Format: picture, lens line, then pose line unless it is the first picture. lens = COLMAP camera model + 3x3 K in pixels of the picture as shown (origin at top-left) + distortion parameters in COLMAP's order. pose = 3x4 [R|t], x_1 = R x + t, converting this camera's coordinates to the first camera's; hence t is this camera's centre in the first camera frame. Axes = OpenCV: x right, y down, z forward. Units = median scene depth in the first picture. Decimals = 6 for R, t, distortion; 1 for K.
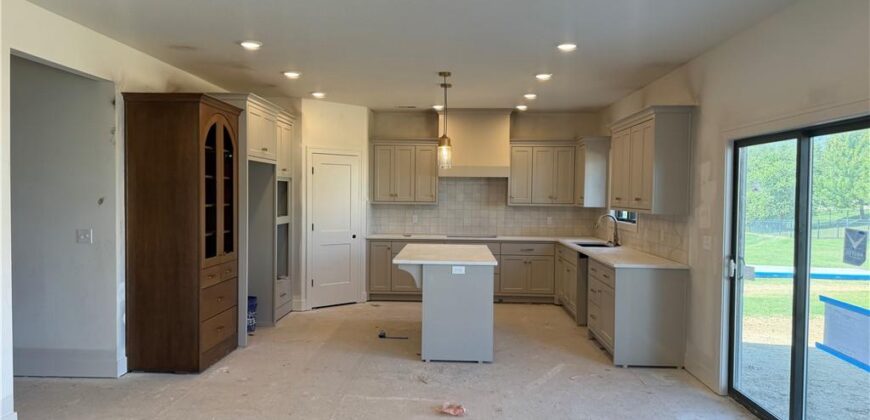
lens RADIAL K [[607.7, 0, 438.8], [0, 607.7, 214.4], [0, 0, 1]] dist [0.036373, -0.031569]
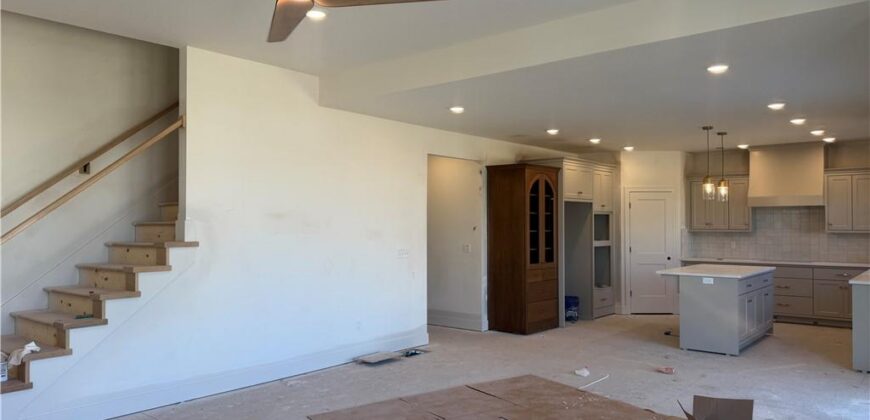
lens RADIAL K [[607.7, 0, 427.8], [0, 607.7, 213.9], [0, 0, 1]] dist [0.036373, -0.031569]
pose [[0.776075, -0.023194, -0.630213, 0.277038], [-0.011278, 0.998653, -0.050642, 0.016139], [0.630539, 0.046410, 0.774769, -0.273583]]
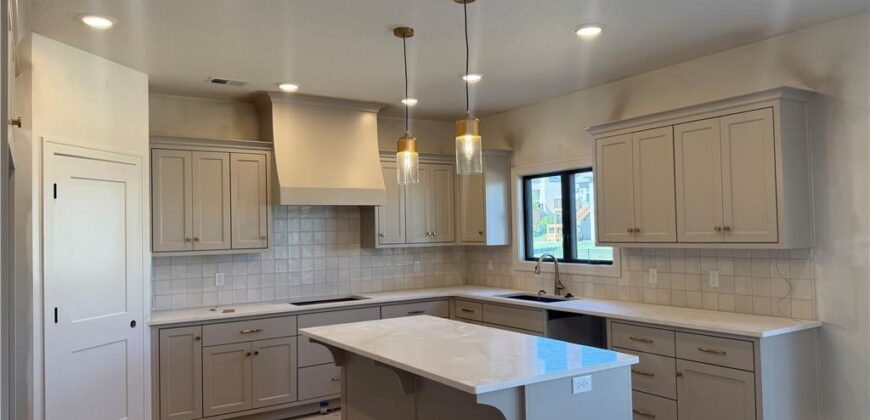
lens RADIAL K [[607.7, 0, 434.3], [0, 607.7, 208.3], [0, 0, 1]] dist [0.036373, -0.031569]
pose [[0.819791, -0.008856, 0.572594, -0.239549], [0.052150, 0.996880, -0.059246, -0.017468], [-0.570283, 0.078430, 0.817696, 0.467615]]
